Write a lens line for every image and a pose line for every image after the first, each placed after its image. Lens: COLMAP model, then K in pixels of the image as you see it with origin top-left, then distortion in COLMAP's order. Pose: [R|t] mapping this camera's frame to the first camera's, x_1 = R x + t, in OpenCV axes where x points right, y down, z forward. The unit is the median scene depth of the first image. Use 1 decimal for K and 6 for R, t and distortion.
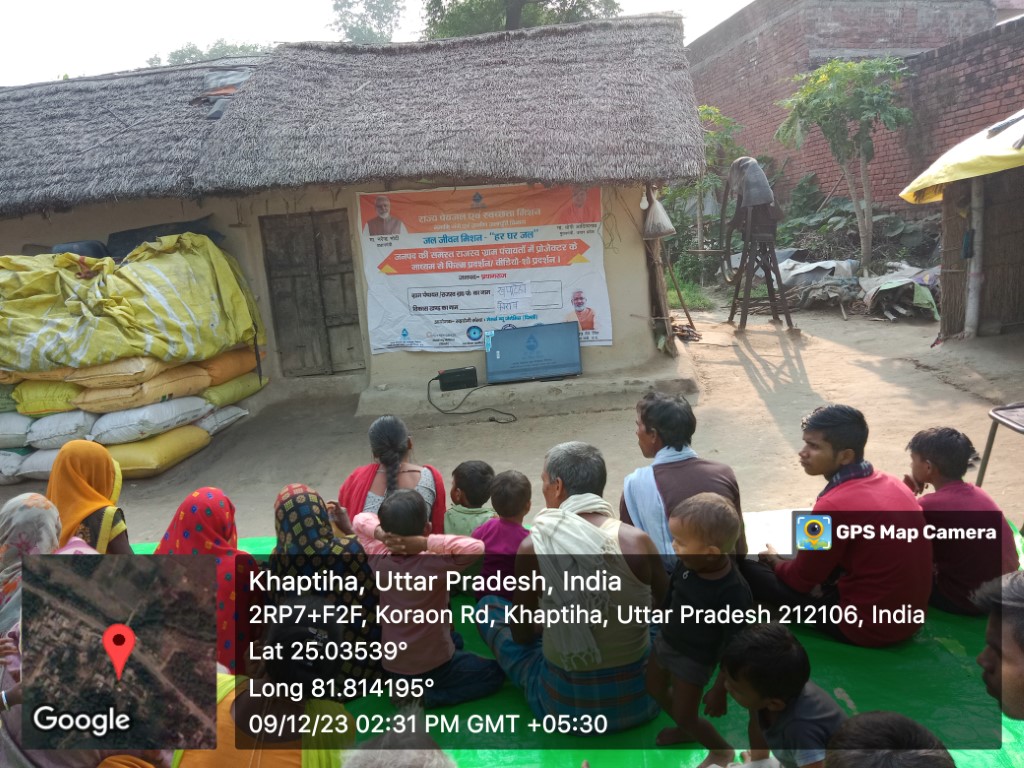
lens RADIAL K [[735.8, 0, 512.0], [0, 735.8, 384.0], [0, 0, 1]] dist [-0.001410, -0.002177]
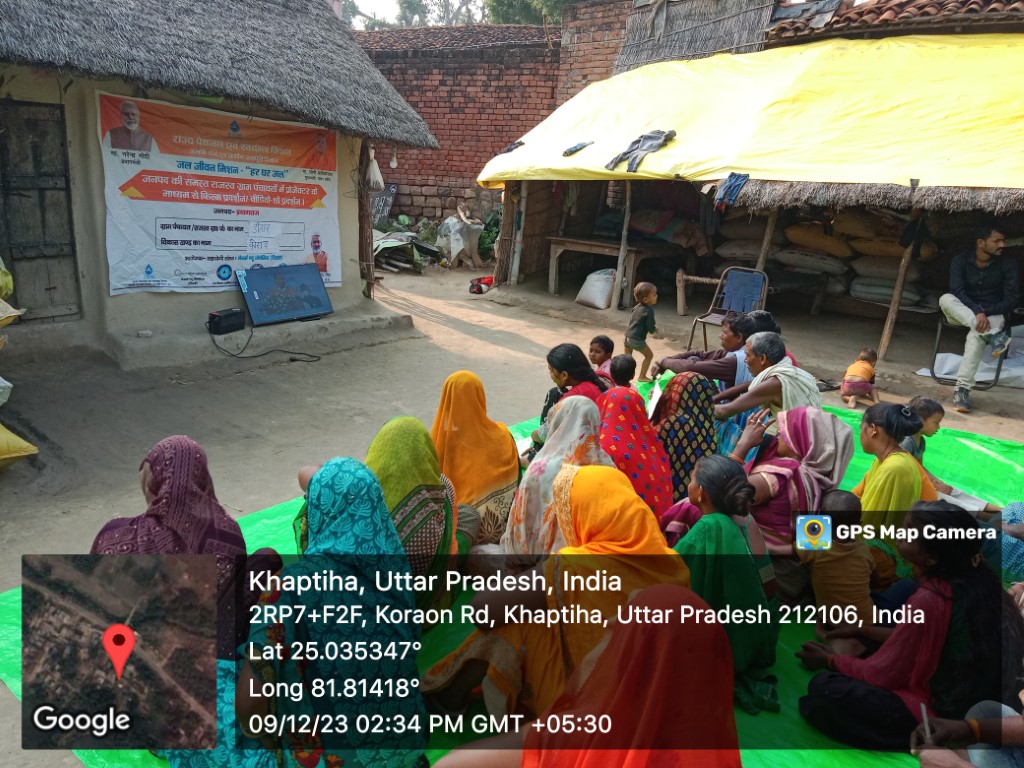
lens RADIAL K [[734.9, 0, 512.0], [0, 734.9, 384.0], [0, 0, 1]] dist [-0.002297, 0.001520]
pose [[0.544476, -0.100362, 0.832750, -0.652703], [0.051107, 0.994941, 0.086495, 0.010006], [-0.837218, -0.004535, 0.546851, 0.187137]]
